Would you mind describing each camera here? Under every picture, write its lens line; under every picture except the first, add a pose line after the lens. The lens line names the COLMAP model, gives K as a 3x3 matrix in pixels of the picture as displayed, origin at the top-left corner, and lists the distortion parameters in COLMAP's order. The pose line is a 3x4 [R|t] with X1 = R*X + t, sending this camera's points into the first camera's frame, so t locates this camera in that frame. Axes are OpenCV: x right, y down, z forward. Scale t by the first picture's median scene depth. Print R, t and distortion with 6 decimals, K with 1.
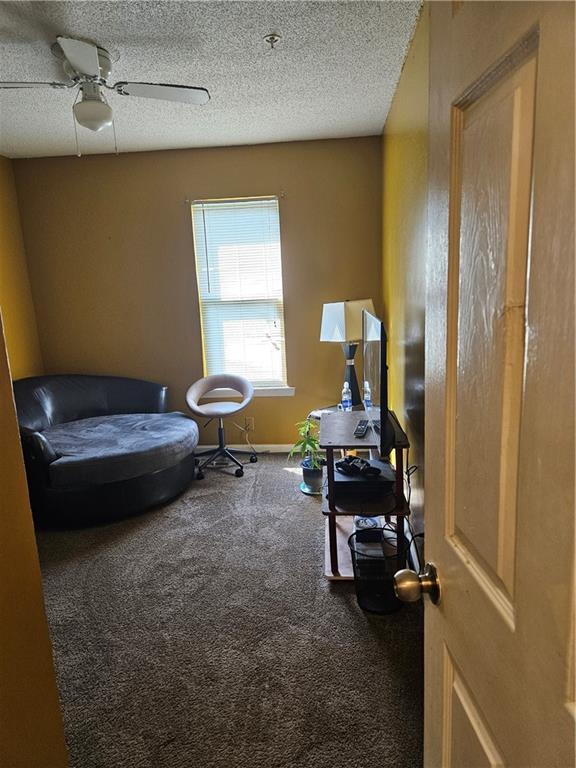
lens RADIAL K [[527.0, 0, 287.4], [0, 527.0, 390.2], [0, 0, 1]] dist [0.073208, -0.050482]
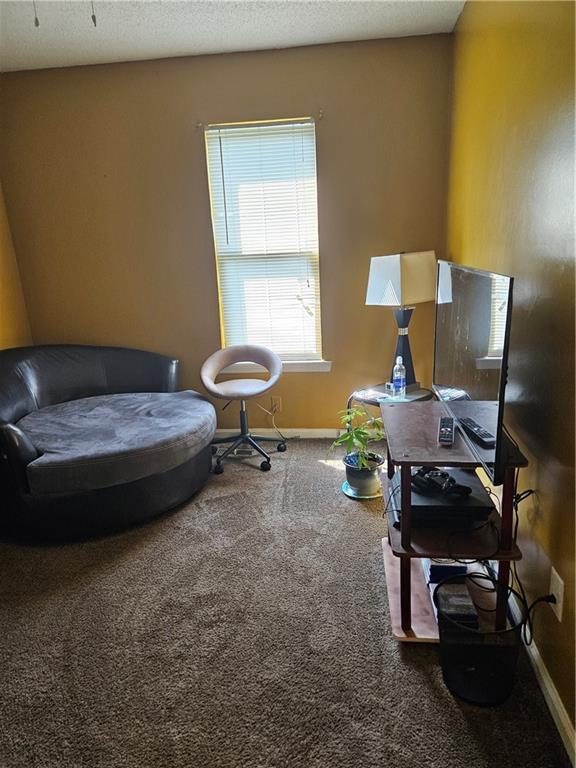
lens RADIAL K [[527.0, 0, 287.4], [0, 527.0, 390.2], [0, 0, 1]] dist [0.073208, -0.050482]
pose [[0.999602, 0.006104, -0.027539, -0.039126], [-0.004058, 0.997268, 0.073758, -0.025198], [0.027914, -0.073617, 0.996896, 0.210078]]
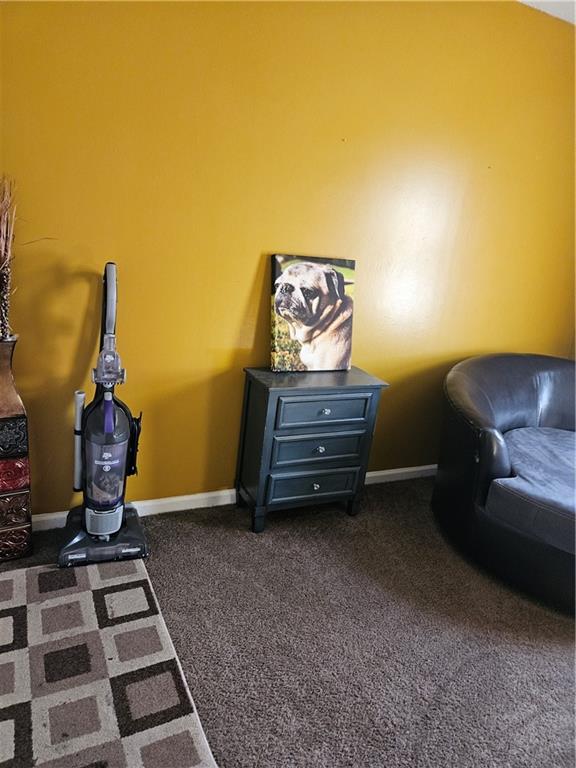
lens RADIAL K [[527.0, 0, 287.4], [0, 527.0, 390.2], [0, 0, 1]] dist [0.073208, -0.050482]
pose [[0.518502, 0.342943, -0.783291, -0.068747], [-0.302437, 0.930388, 0.207146, -0.027912], [0.799804, 0.129491, 0.586127, 0.314189]]
